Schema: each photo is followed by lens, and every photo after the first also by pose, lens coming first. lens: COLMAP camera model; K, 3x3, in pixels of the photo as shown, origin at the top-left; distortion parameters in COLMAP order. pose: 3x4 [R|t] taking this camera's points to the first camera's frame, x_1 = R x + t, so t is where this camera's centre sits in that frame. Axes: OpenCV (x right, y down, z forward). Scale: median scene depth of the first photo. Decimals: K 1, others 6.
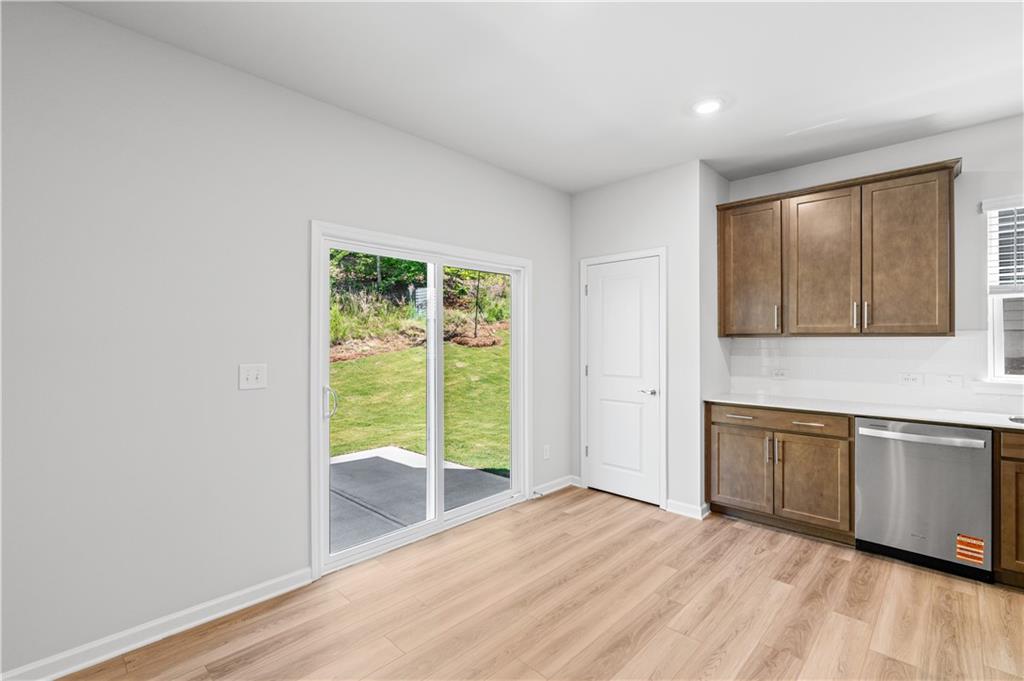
lens RADIAL K [[467.2, 0, 512.7], [0, 467.2, 339.3], [0, 0, 1]] dist [-0.007596, 0.003662]
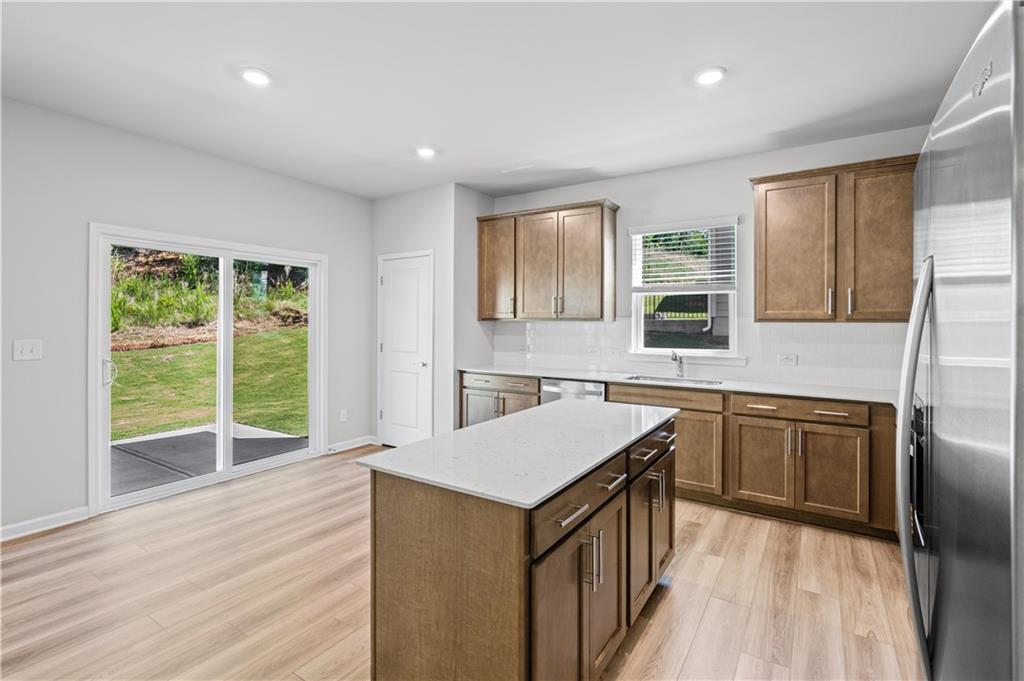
lens RADIAL K [[467.2, 0, 509.9], [0, 467.2, 326.1], [0, 0, 1]] dist [-0.007596, 0.003662]
pose [[0.981145, 0.005195, 0.193205, 0.283206], [-0.006976, 0.999939, 0.008538, -0.001364], [-0.193149, -0.009724, 0.981121, -0.277718]]
